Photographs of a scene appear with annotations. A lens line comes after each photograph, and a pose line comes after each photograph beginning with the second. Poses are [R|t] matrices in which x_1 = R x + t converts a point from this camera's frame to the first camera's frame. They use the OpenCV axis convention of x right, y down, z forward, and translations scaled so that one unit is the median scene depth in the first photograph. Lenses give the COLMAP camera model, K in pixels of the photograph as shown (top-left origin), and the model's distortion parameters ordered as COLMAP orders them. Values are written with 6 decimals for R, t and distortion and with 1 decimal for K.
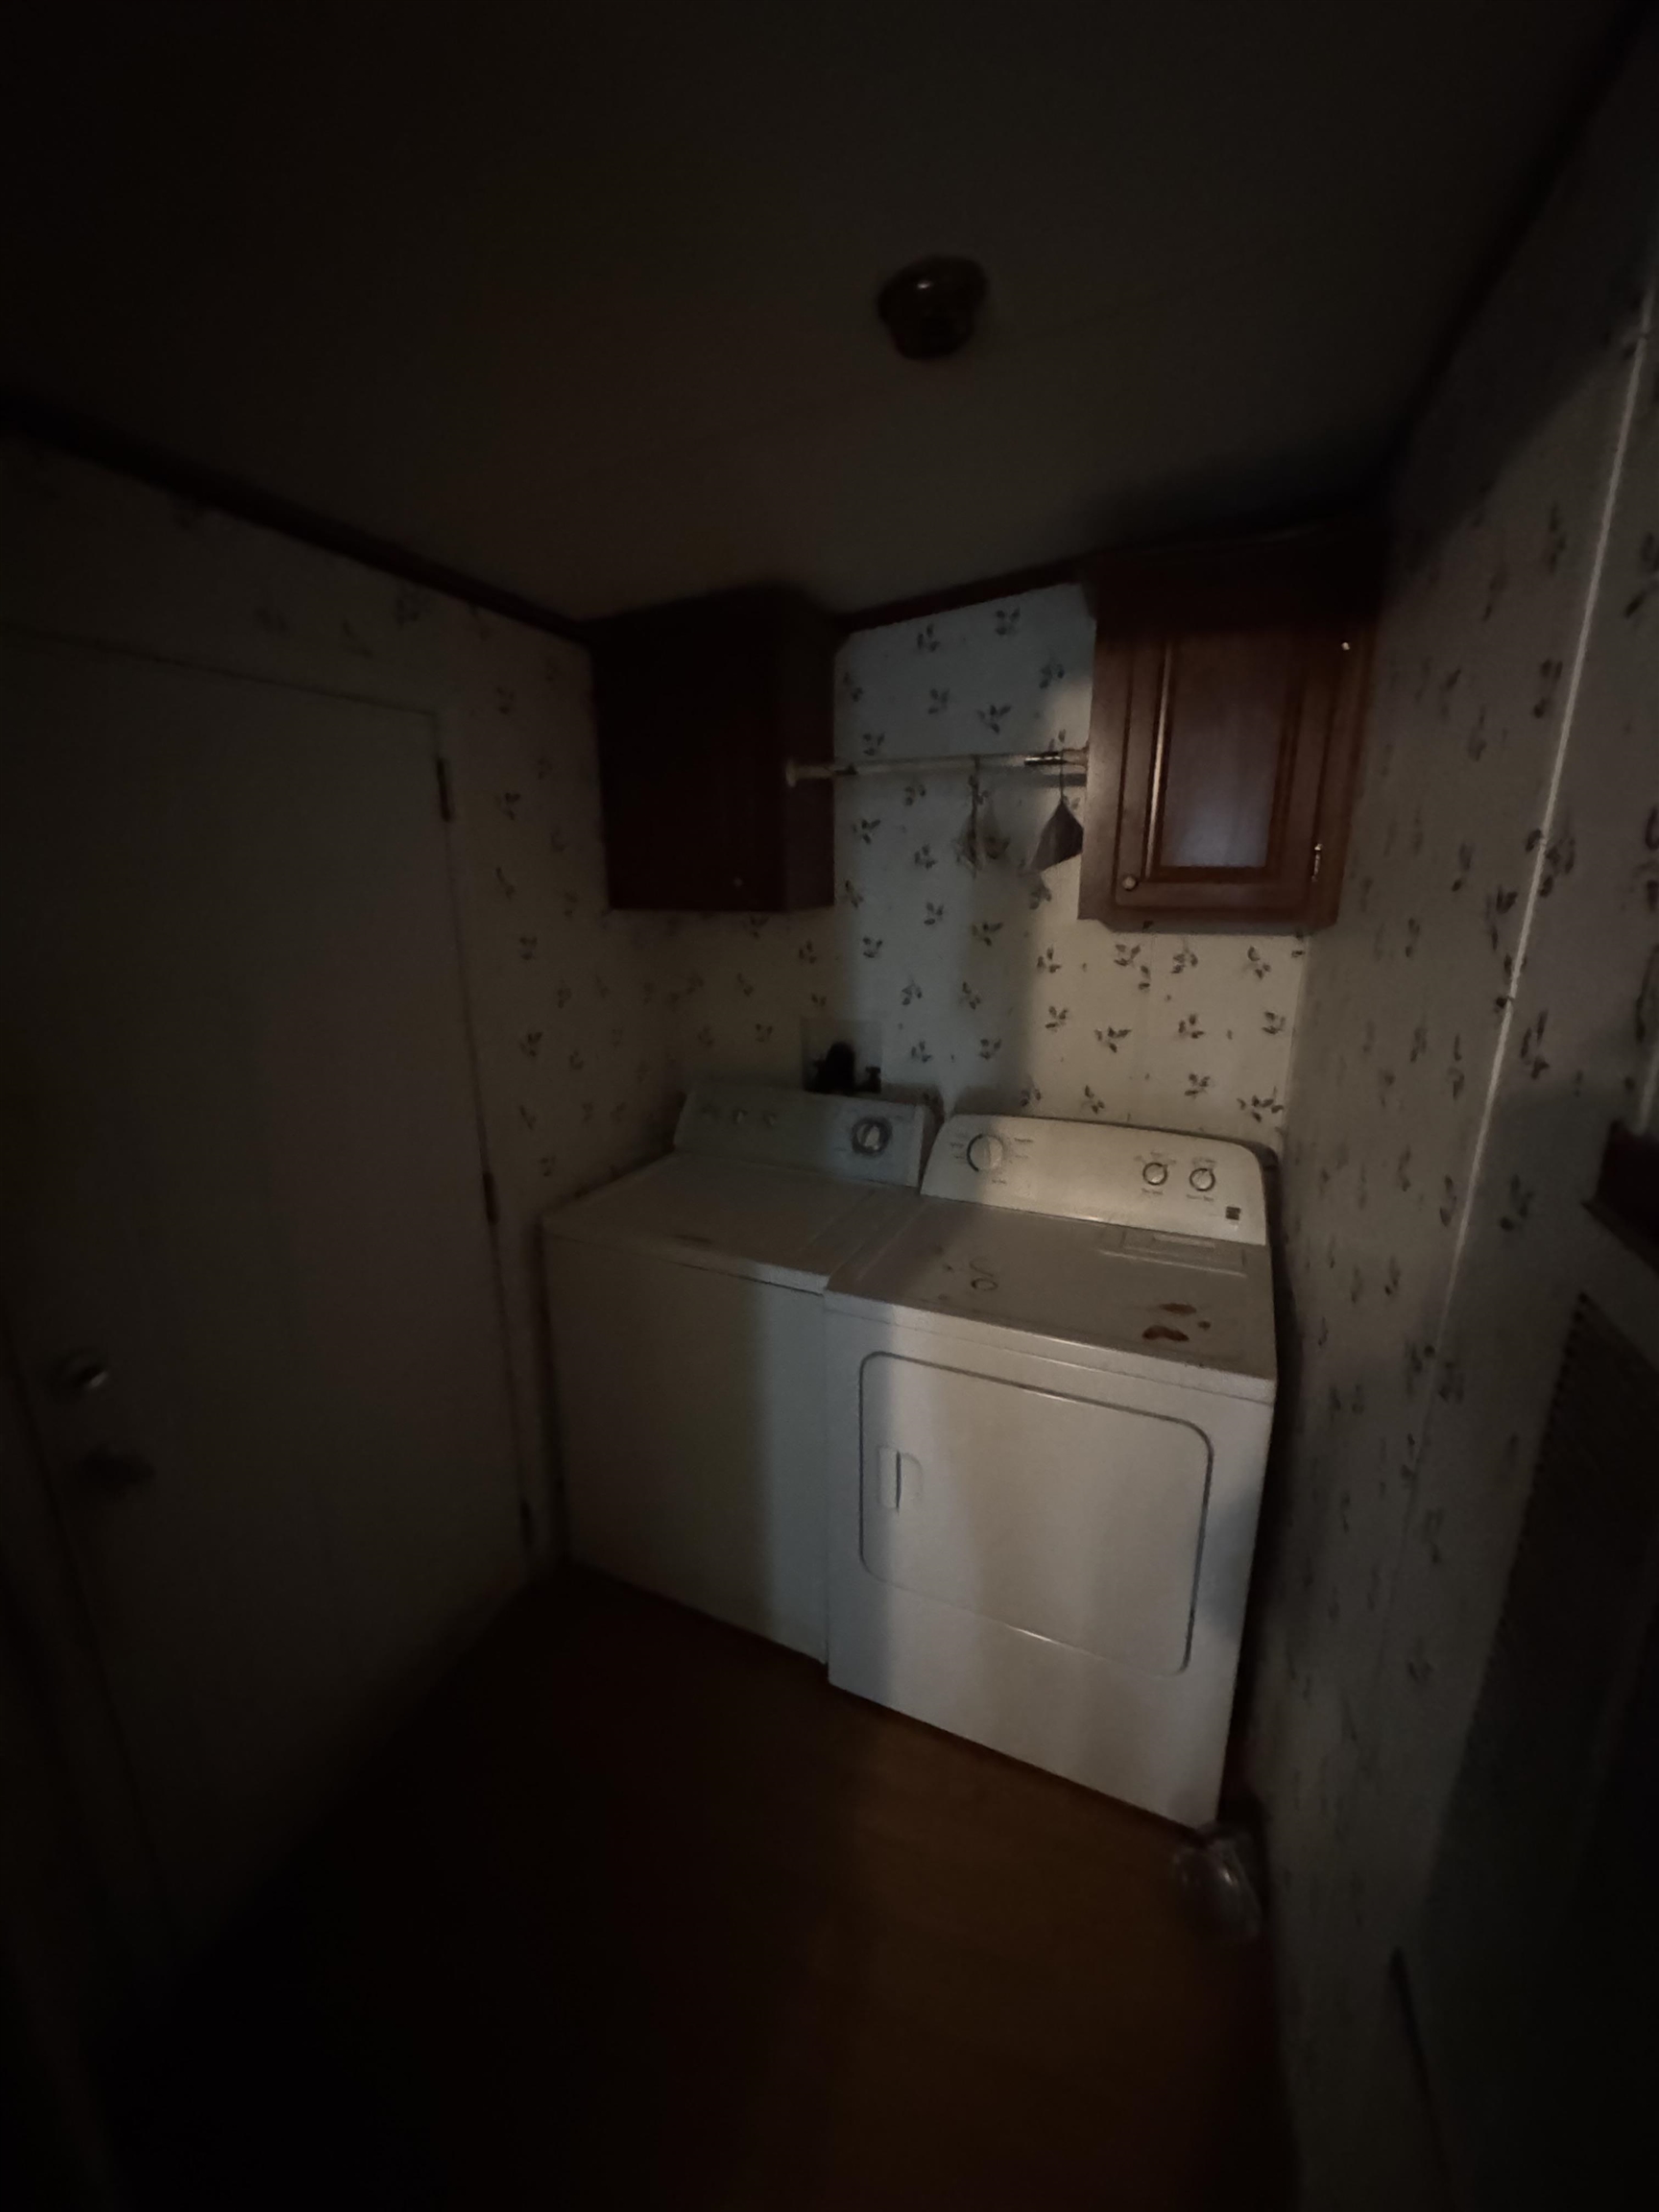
lens RADIAL K [[891.2, 0, 833.6], [0, 891.2, 1106.5], [0, 0, 1]] dist [-0.002254, -0.000096]
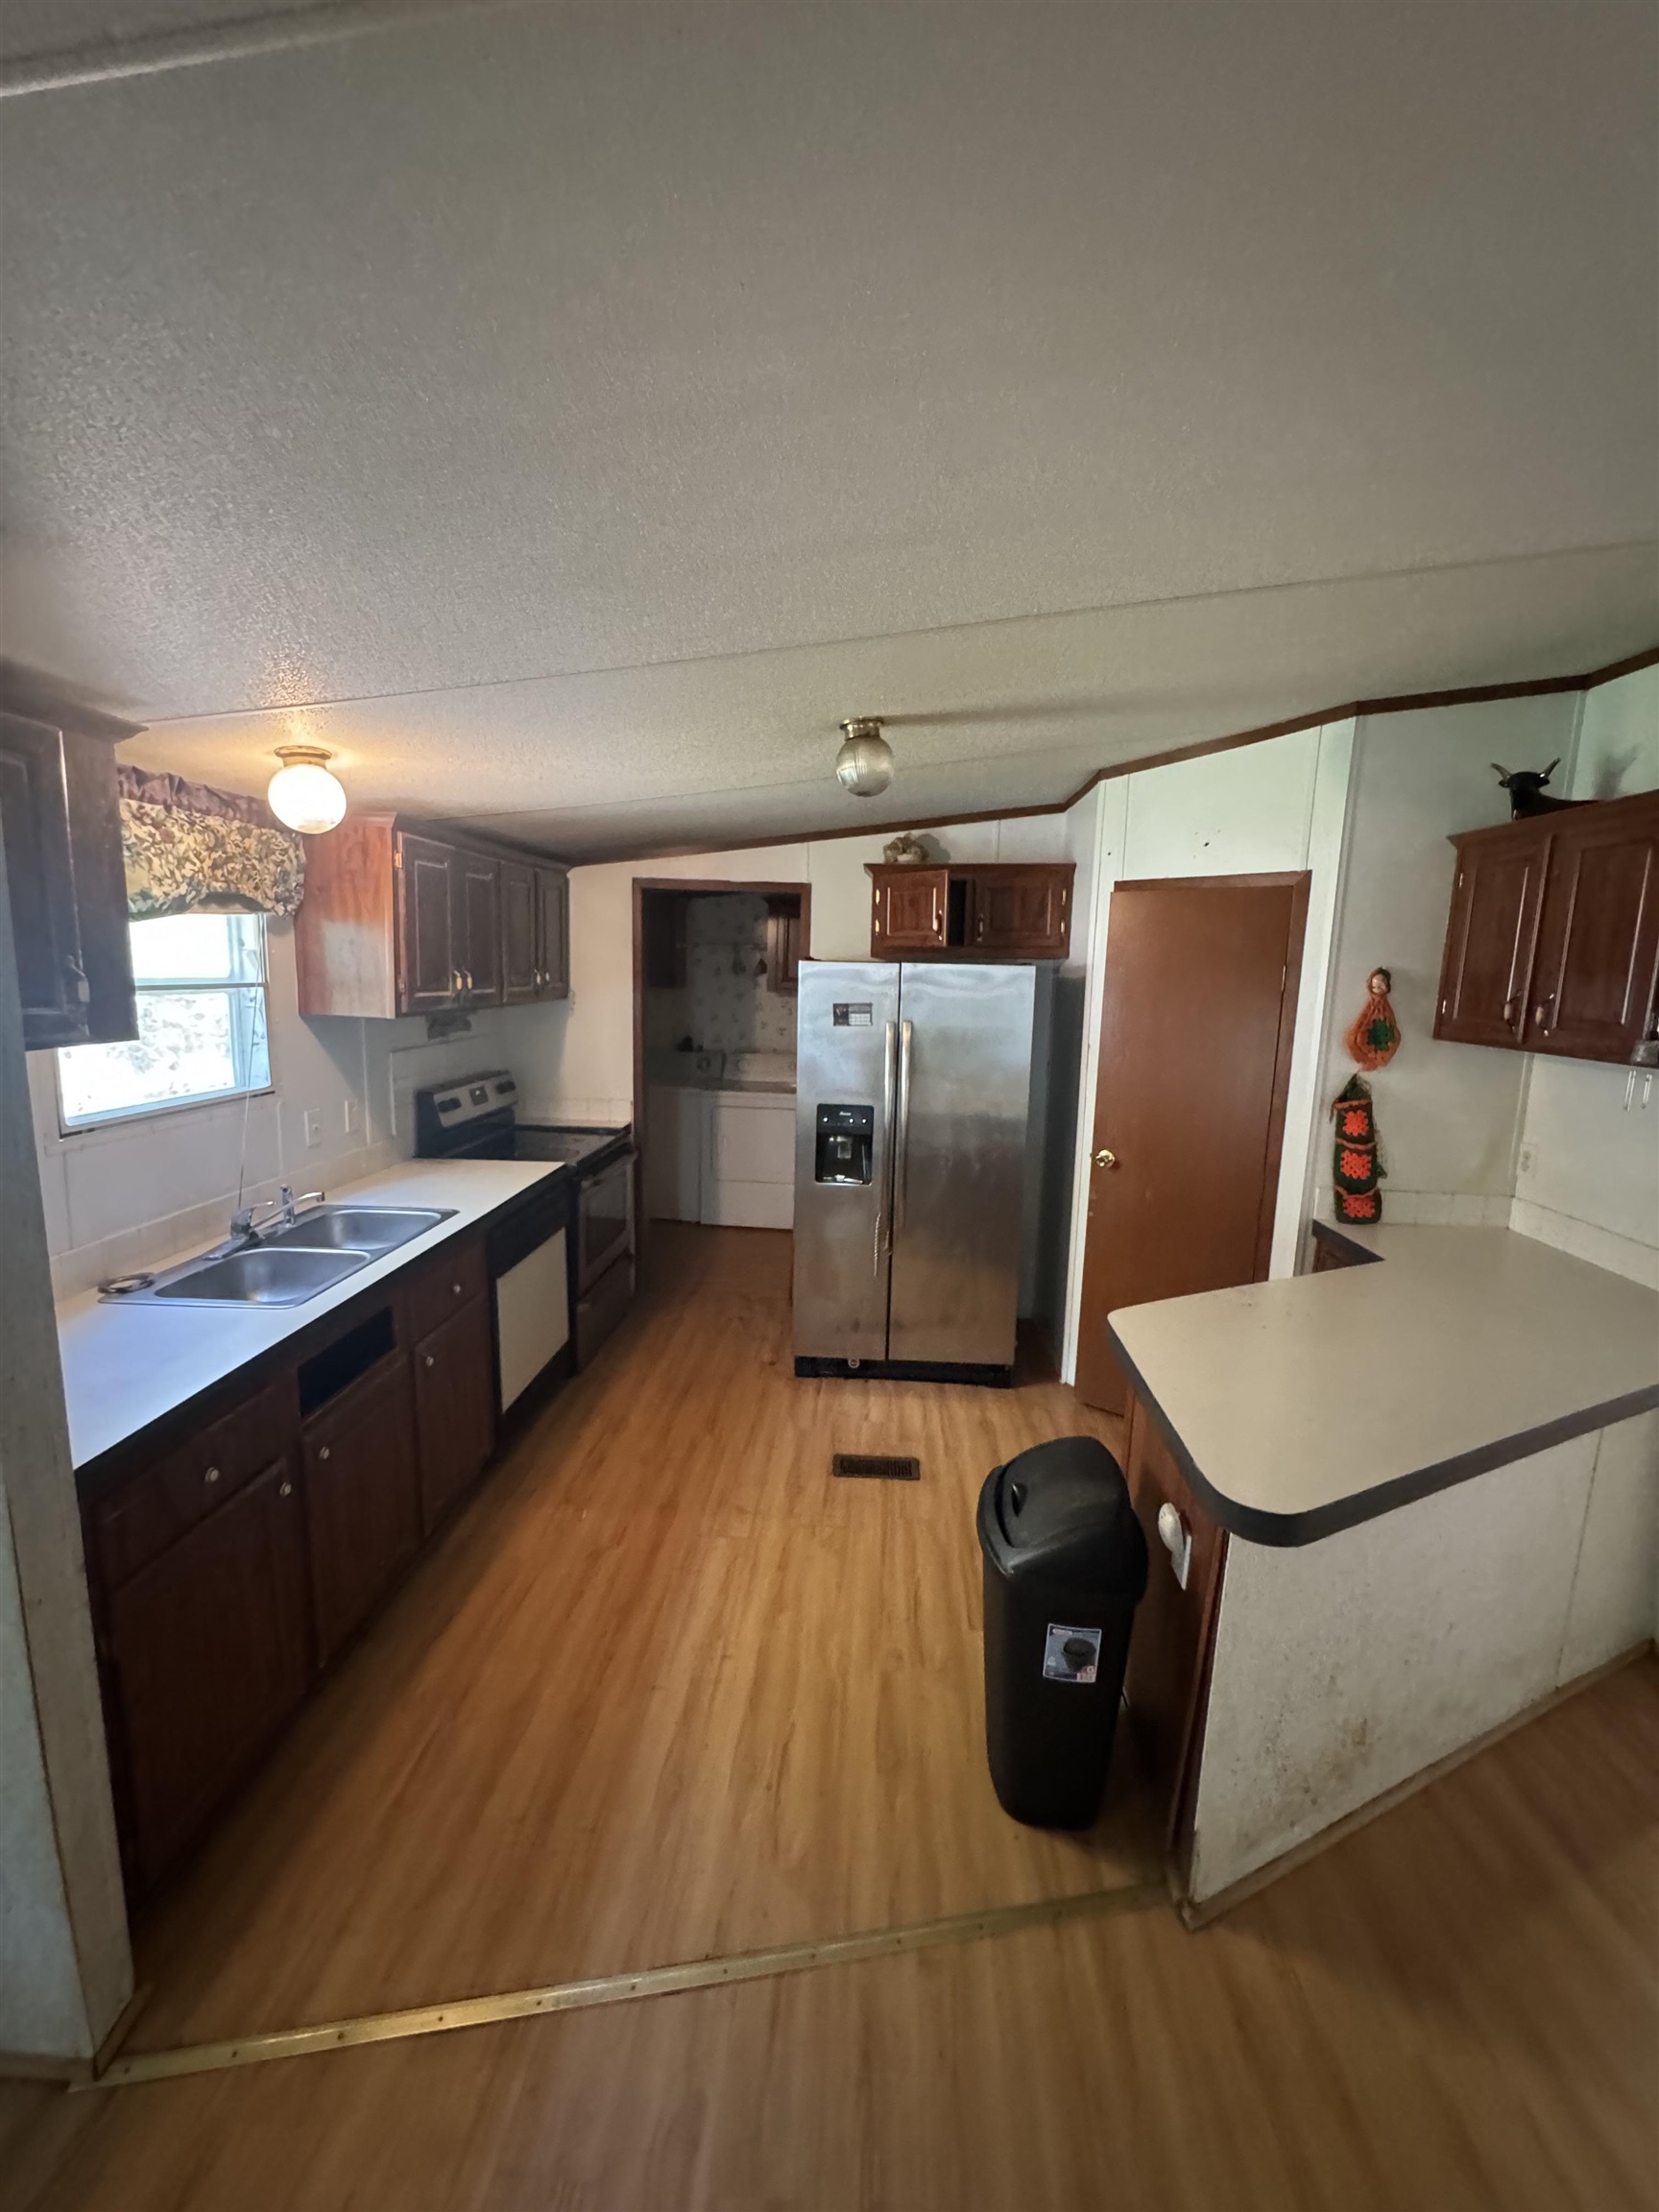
lens RADIAL K [[891.2, 0, 828.4], [0, 891.2, 1102.3], [0, 0, 1]] dist [-0.002254, -0.000096]
pose [[0.958870, -0.009821, 0.283677, -0.400611], [0.042630, 0.993048, -0.109718, 0.505784], [-0.280627, 0.117299, 0.952622, -1.920869]]
